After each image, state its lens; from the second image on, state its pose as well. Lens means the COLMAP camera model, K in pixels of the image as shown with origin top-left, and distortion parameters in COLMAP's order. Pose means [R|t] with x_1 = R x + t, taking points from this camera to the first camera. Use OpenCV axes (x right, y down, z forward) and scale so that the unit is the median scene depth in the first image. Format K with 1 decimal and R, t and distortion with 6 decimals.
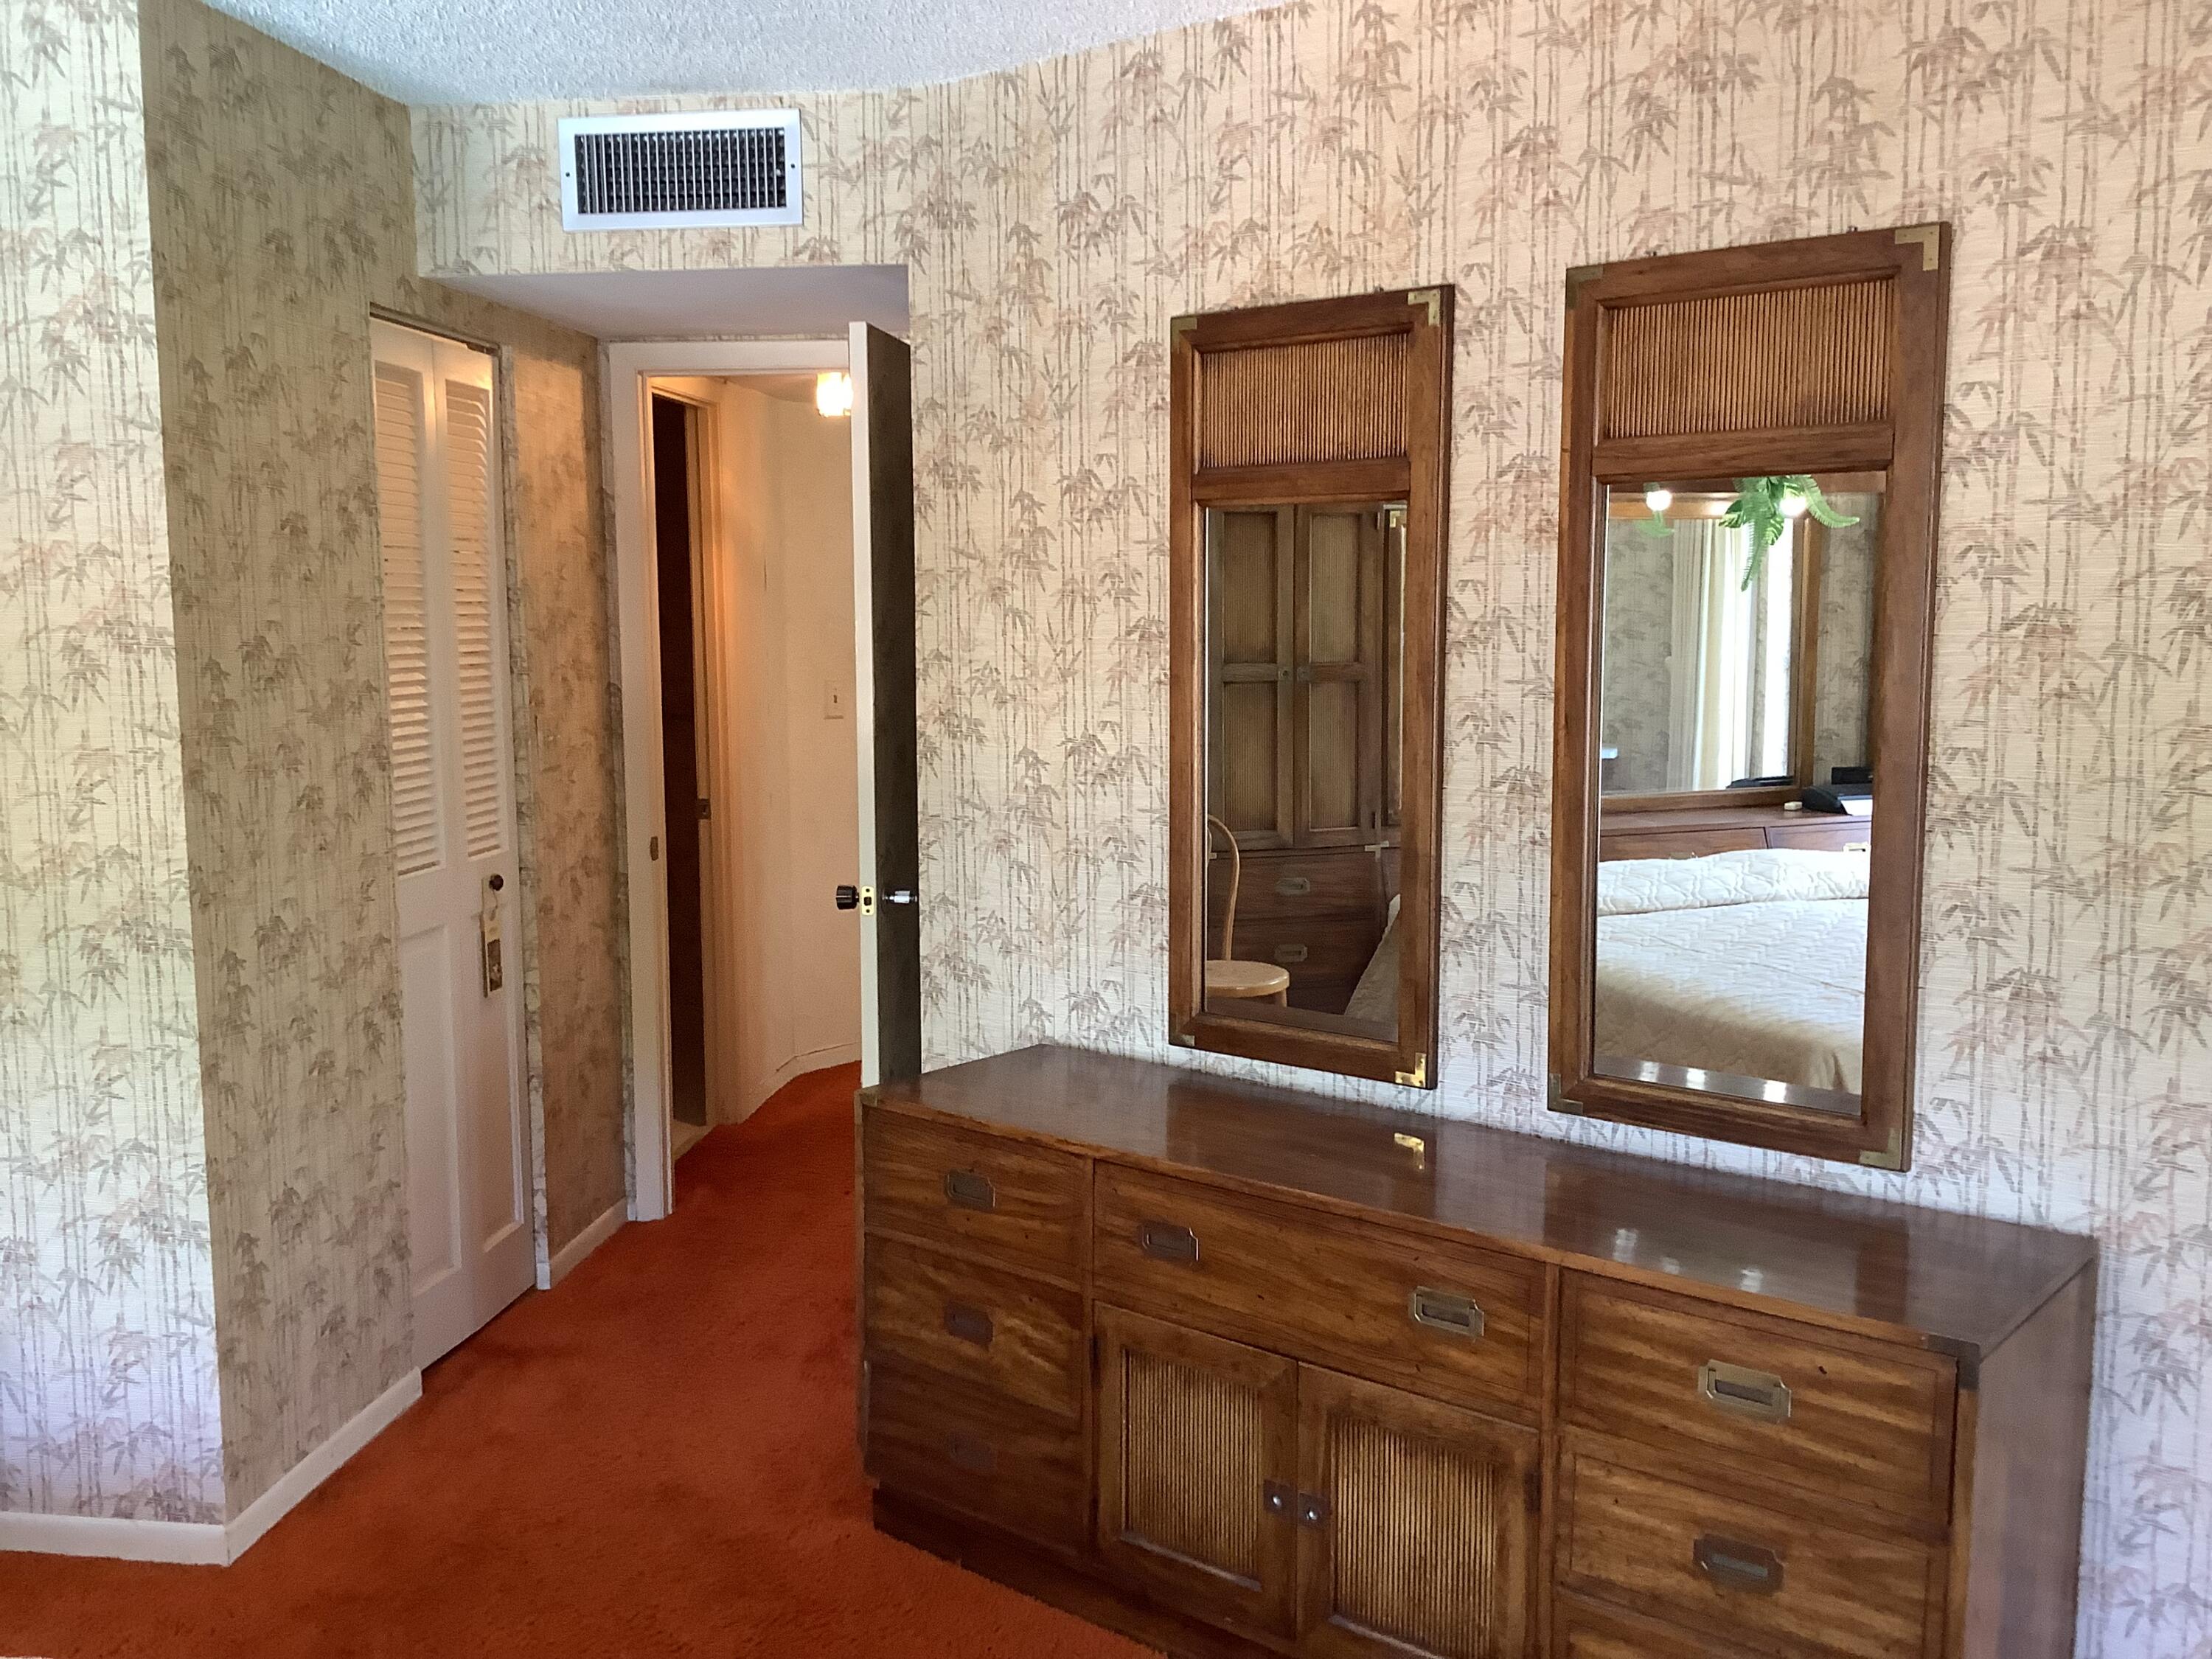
lens RADIAL K [[2048.2, 0, 1108.7], [0, 2048.2, 805.8], [0, 0, 1]] dist [0.159739, -0.339449]
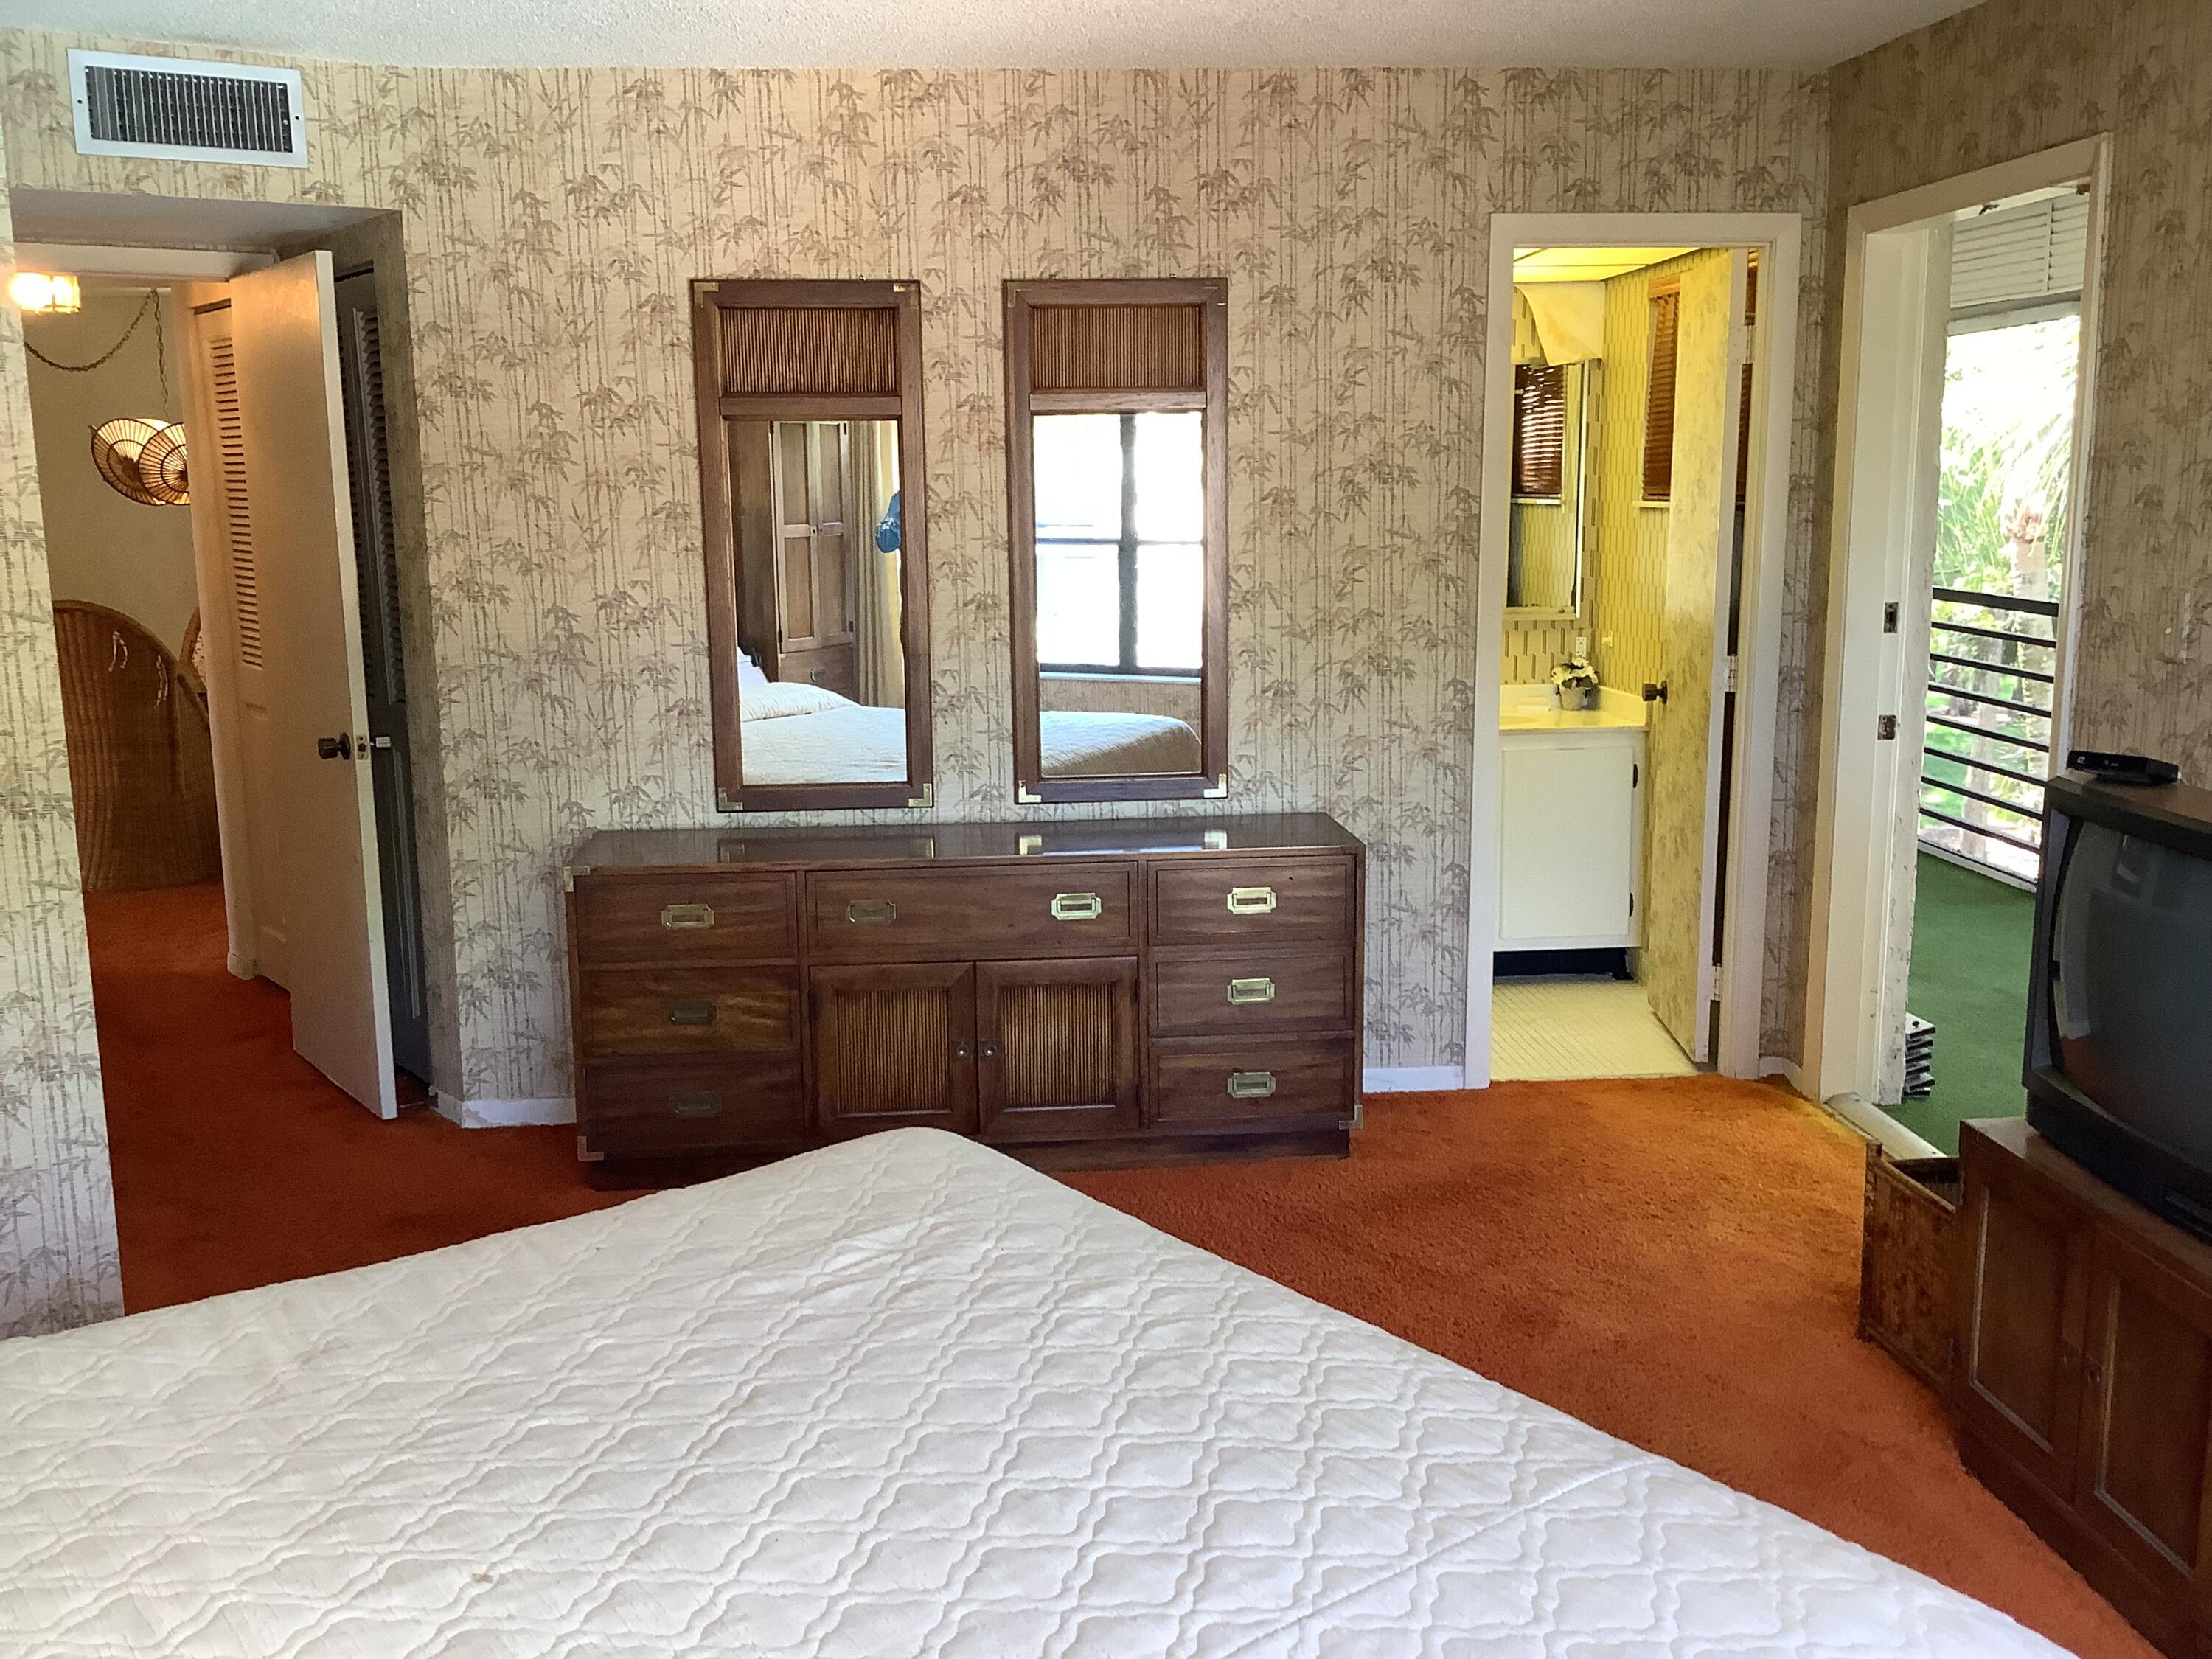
lens RADIAL K [[2048.2, 0, 1108.7], [0, 2048.2, 805.8], [0, 0, 1]] dist [0.159739, -0.339449]
pose [[0.702572, -0.118351, 0.701702, -0.811642], [0.081649, 0.992968, 0.085726, 0.015356], [-0.706913, -0.002936, 0.707294, -0.179143]]
